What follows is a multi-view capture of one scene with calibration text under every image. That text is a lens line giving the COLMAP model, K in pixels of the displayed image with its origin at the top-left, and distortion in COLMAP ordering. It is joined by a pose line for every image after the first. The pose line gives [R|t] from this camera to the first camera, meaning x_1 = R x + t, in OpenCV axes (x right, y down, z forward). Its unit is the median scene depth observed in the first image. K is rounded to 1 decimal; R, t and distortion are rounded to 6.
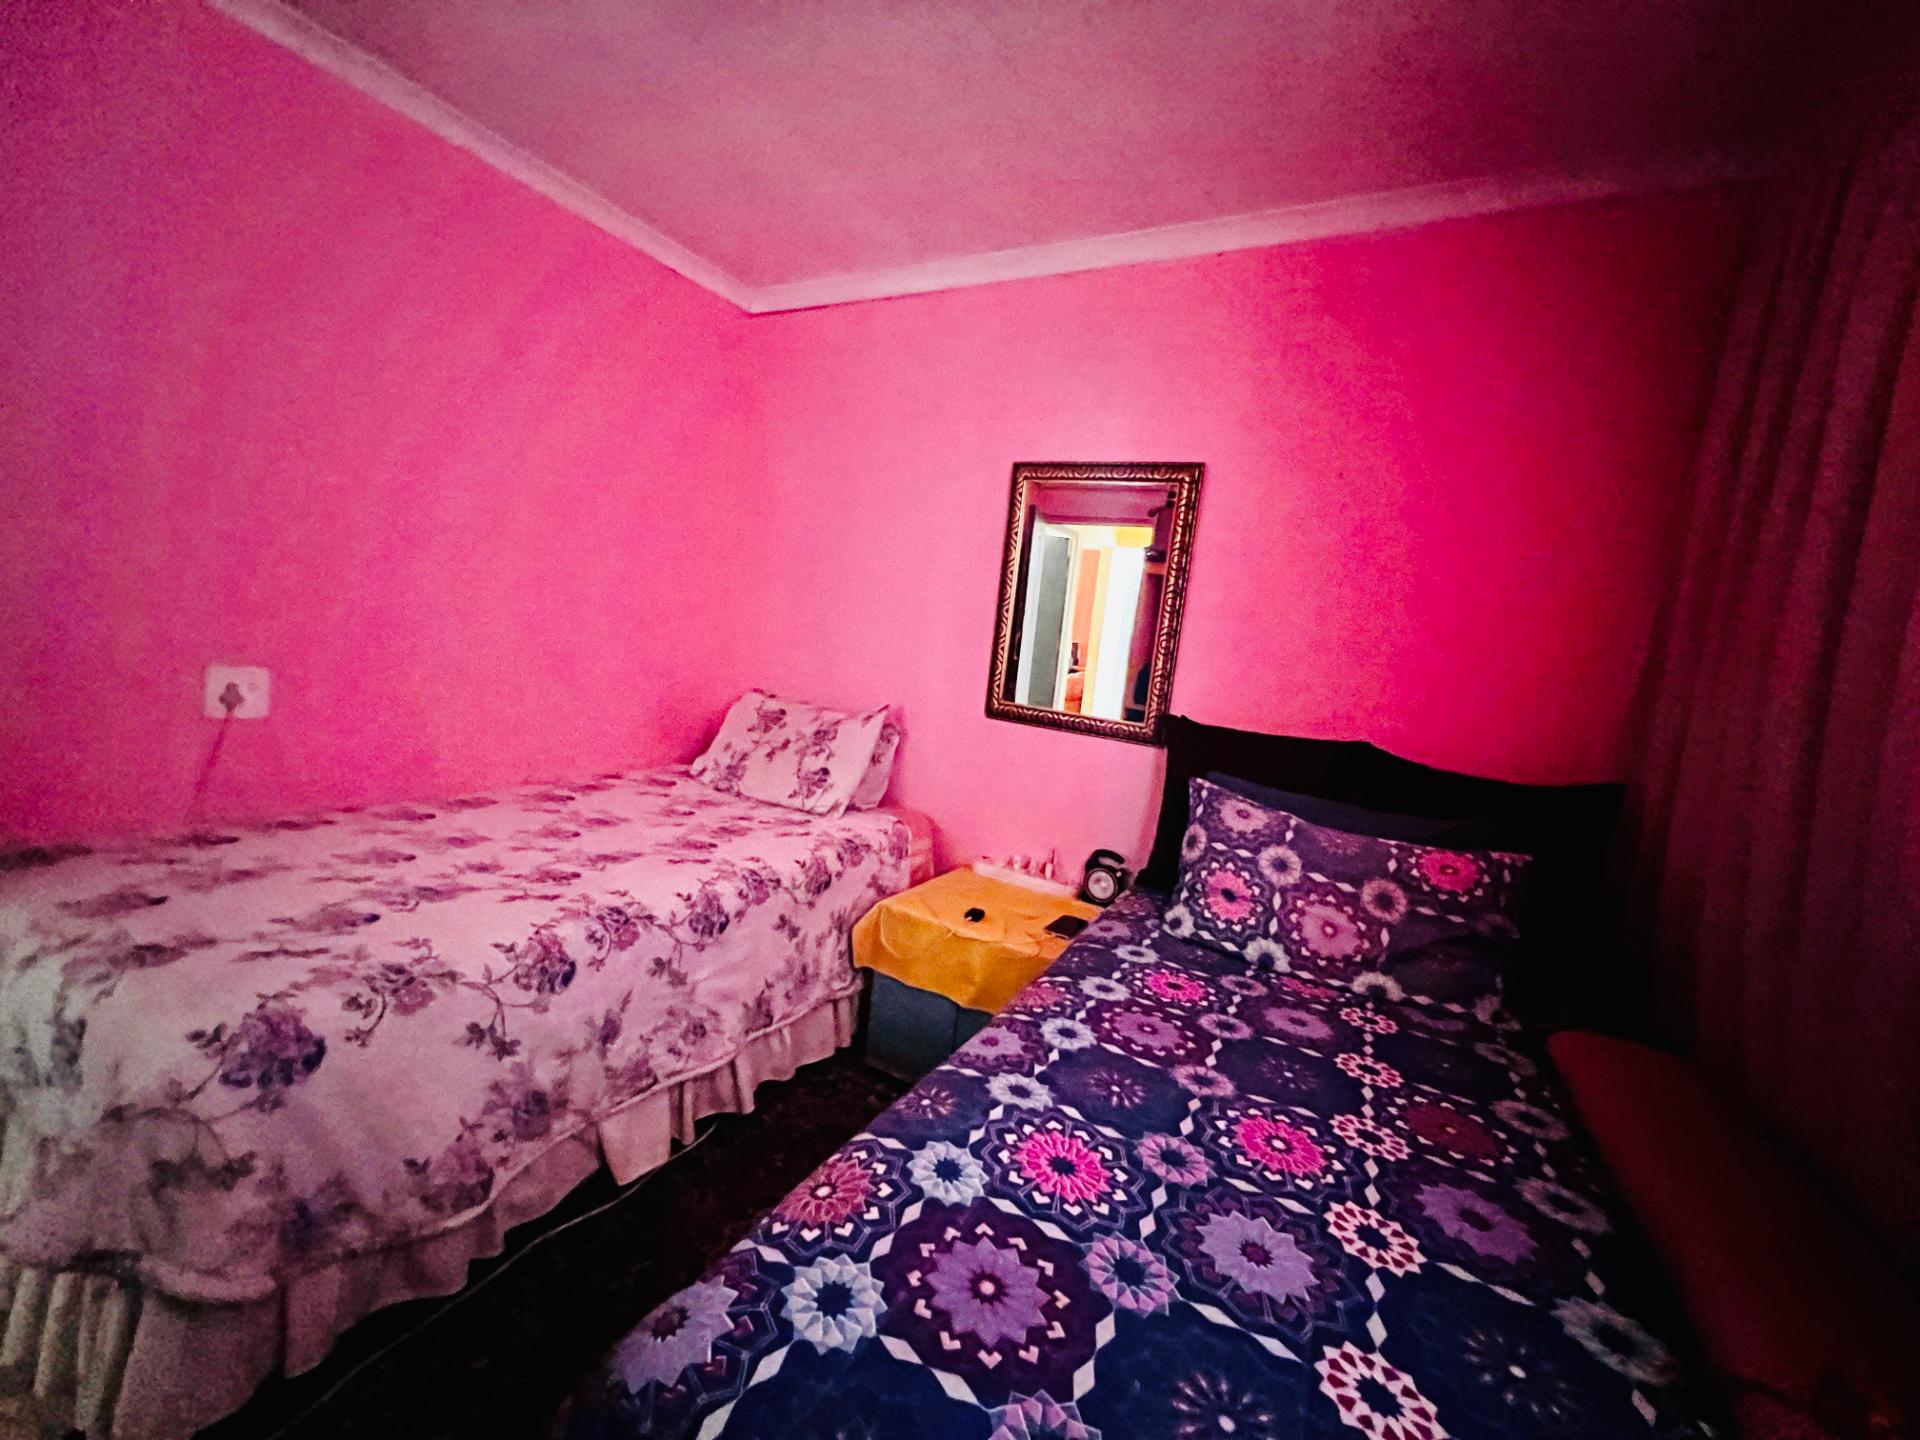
lens RADIAL K [[767.4, 0, 957.5], [0, 767.4, 720.1], [0, 0, 1]] dist [-0.003431, 0.000746]
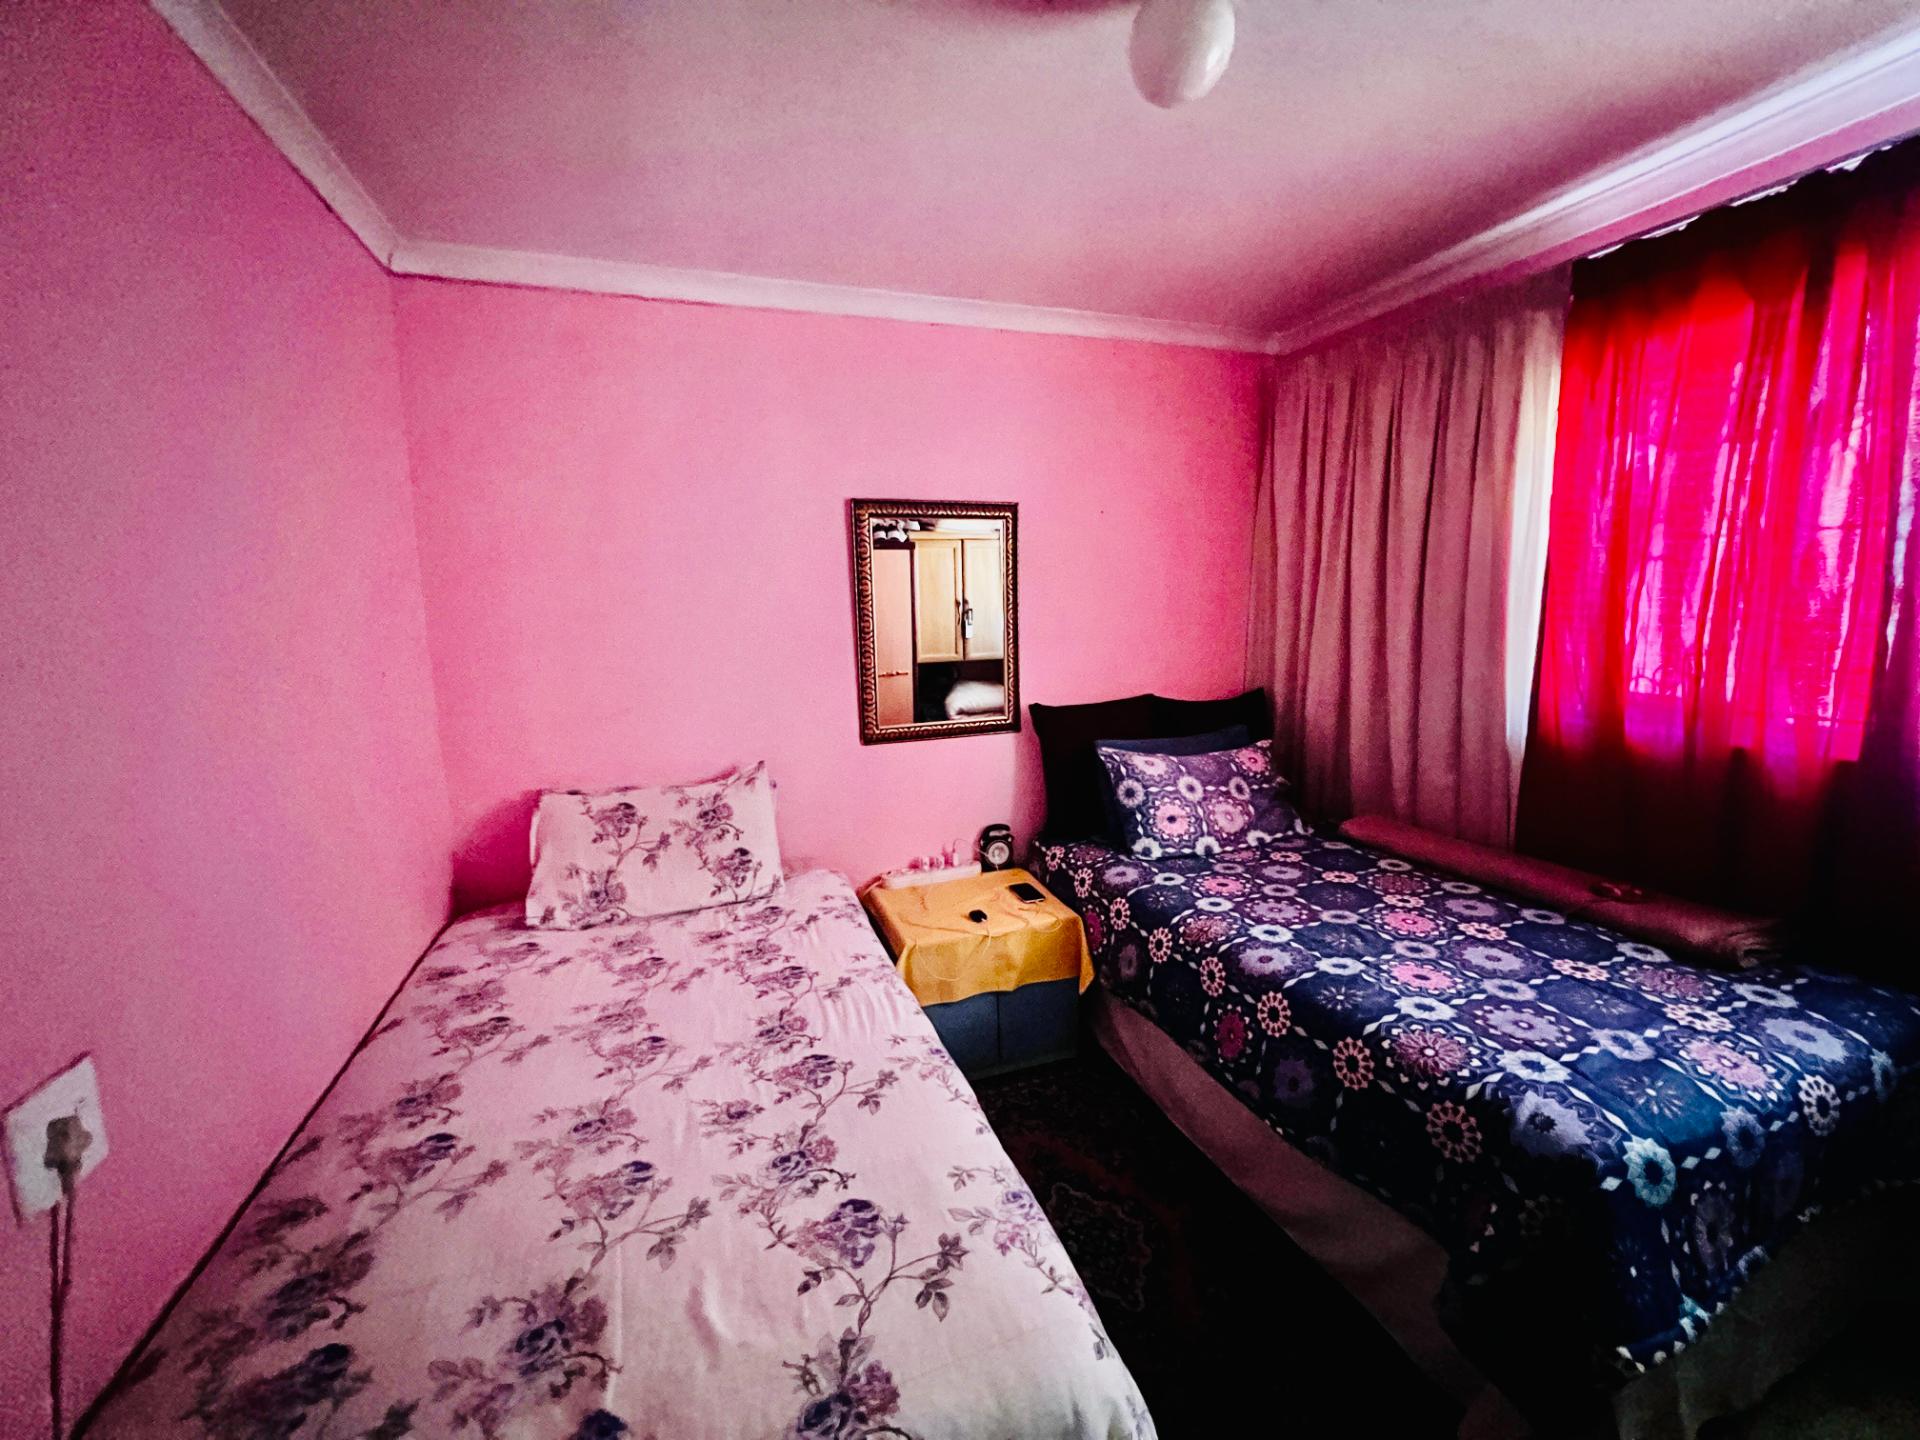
lens RADIAL K [[767.4, 0, 957.5], [0, 767.4, 720.1], [0, 0, 1]] dist [-0.003431, 0.000746]
pose [[0.650195, -0.245496, 0.719012, -1.028364], [0.188322, 0.968901, 0.160520, -0.299085], [-0.736058, 0.031037, 0.676207, 0.337400]]
